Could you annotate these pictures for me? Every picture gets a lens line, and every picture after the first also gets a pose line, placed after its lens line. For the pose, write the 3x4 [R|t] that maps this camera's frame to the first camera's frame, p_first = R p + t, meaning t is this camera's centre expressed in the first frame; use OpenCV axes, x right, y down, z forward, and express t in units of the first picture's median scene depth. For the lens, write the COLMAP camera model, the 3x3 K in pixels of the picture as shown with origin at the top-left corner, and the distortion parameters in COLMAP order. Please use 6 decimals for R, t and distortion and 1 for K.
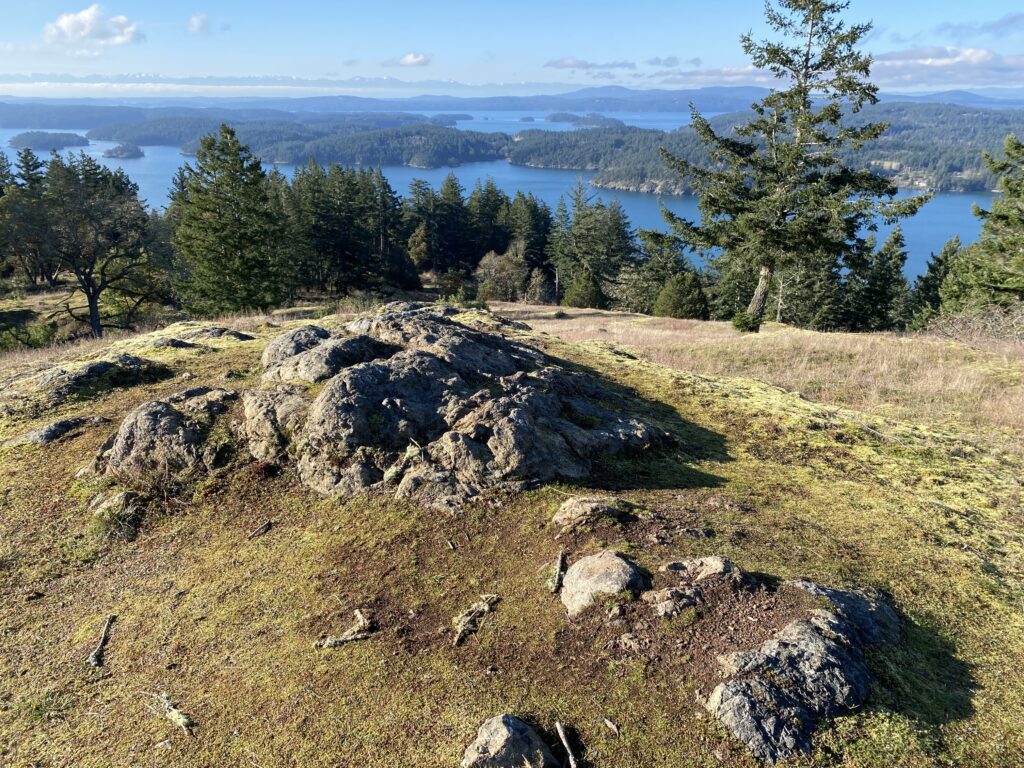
lens RADIAL K [[769.4, 0, 510.7], [0, 769.4, 369.5], [0, 0, 1]] dist [0.022966, -0.000759]
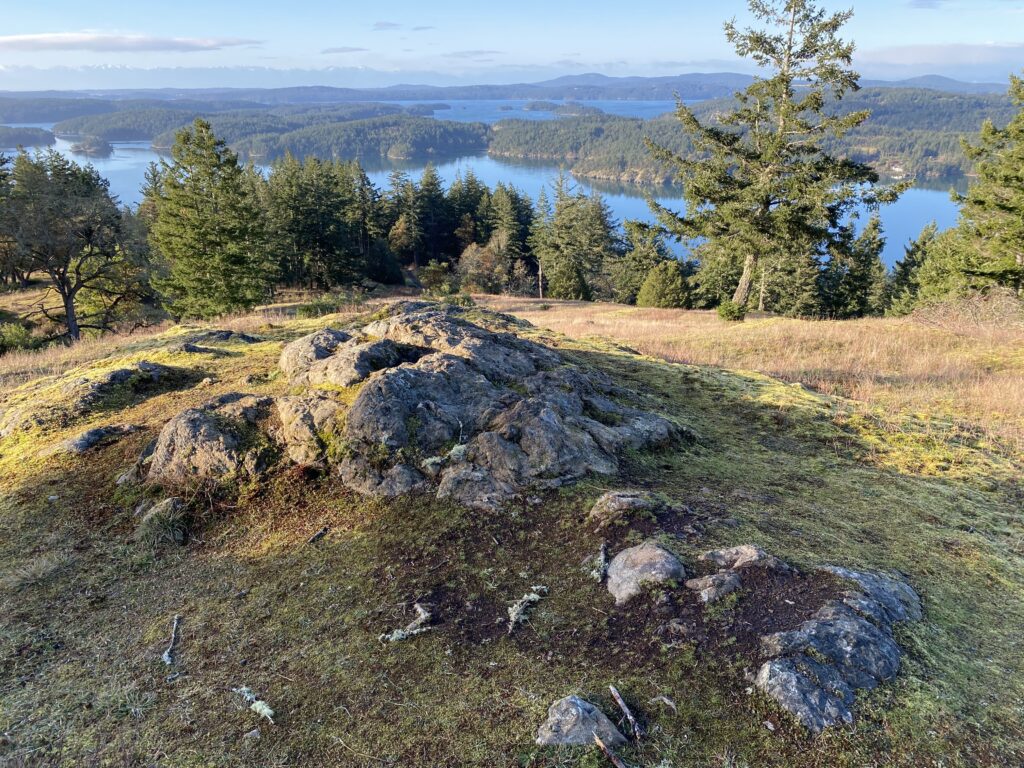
lens RADIAL K [[770.3, 0, 517.1], [0, 770.3, 385.9], [0, 0, 1]] dist [0.025707, -0.007926]
pose [[0.999310, -0.021570, 0.030234, -0.009362], [0.020597, 0.999272, 0.032120, -0.002116], [-0.030905, -0.031475, 0.999027, -0.005826]]
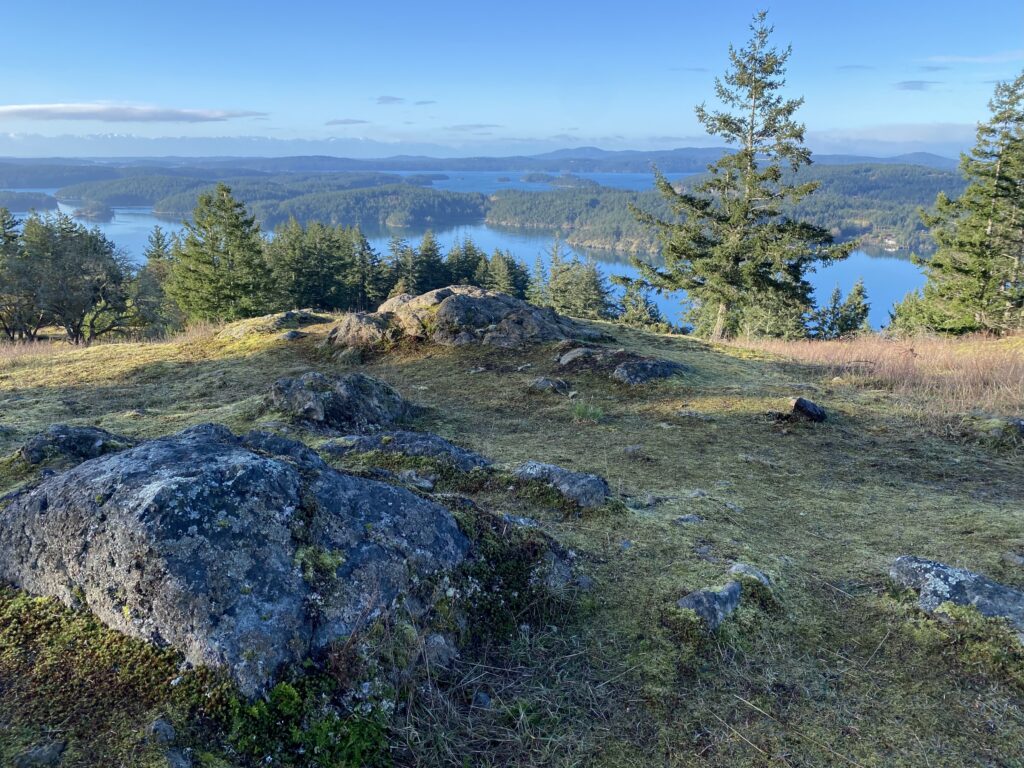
lens RADIAL K [[800.8, 0, 512.7], [0, 800.8, 377.0], [0, 0, 1]] dist [0.080154, -0.123185]
pose [[0.999414, -0.007283, 0.033432, -0.019052], [0.009698, 0.997309, -0.072672, 0.057198], [-0.032813, 0.072954, 0.996795, -0.170543]]
